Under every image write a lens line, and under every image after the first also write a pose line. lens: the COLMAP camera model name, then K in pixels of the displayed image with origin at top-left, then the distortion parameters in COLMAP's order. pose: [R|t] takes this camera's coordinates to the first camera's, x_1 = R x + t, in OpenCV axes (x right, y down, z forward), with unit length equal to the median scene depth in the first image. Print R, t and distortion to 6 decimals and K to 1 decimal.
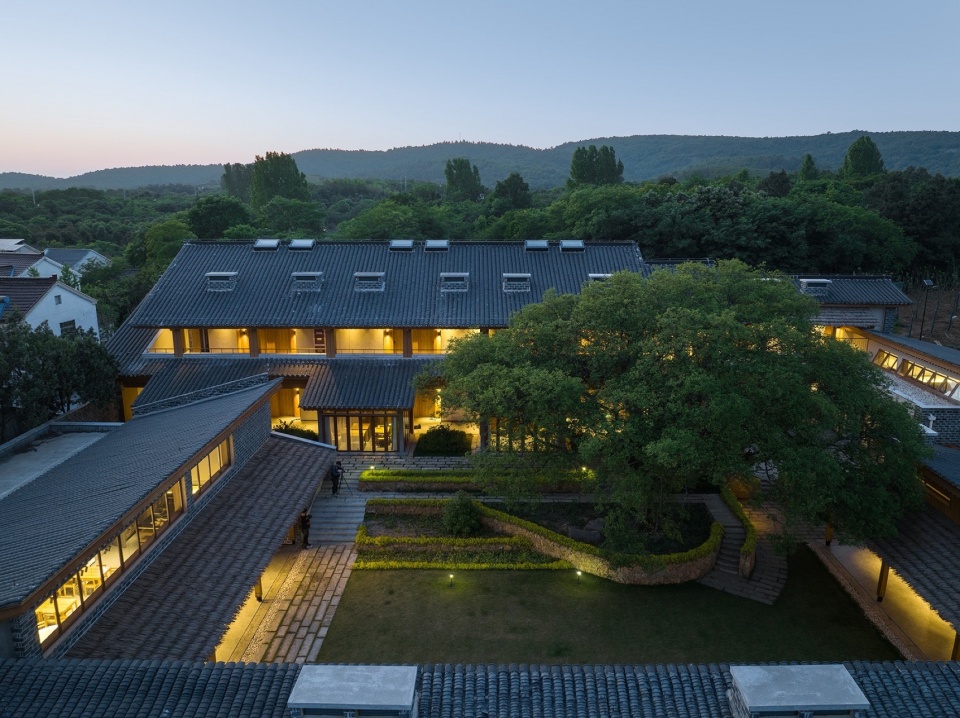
lens RADIAL K [[677.0, 0, 479.6], [0, 677.0, 361.8], [0, 0, 1]] dist [-0.040908, 0.006738]
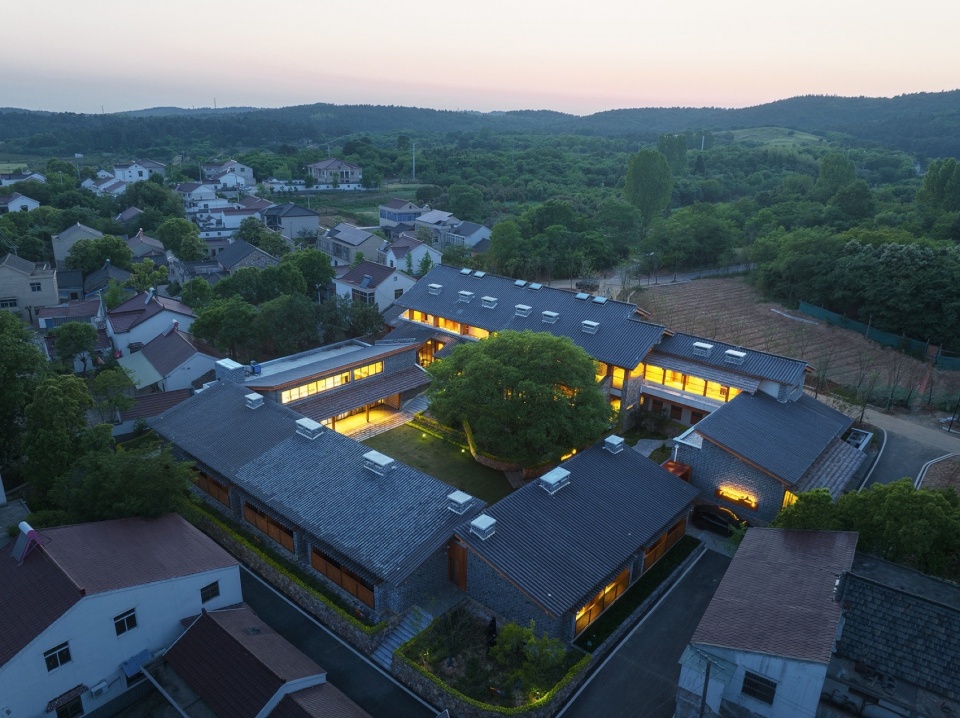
lens RADIAL K [[677.0, 0, 483.9], [0, 677.0, 361.9], [0, 0, 1]] dist [-0.040908, 0.006738]
pose [[0.760667, 0.235648, -0.604861, 1.110704], [-0.175227, 0.971732, 0.158213, -0.271298], [0.625046, -0.014360, 0.780456, -0.580921]]
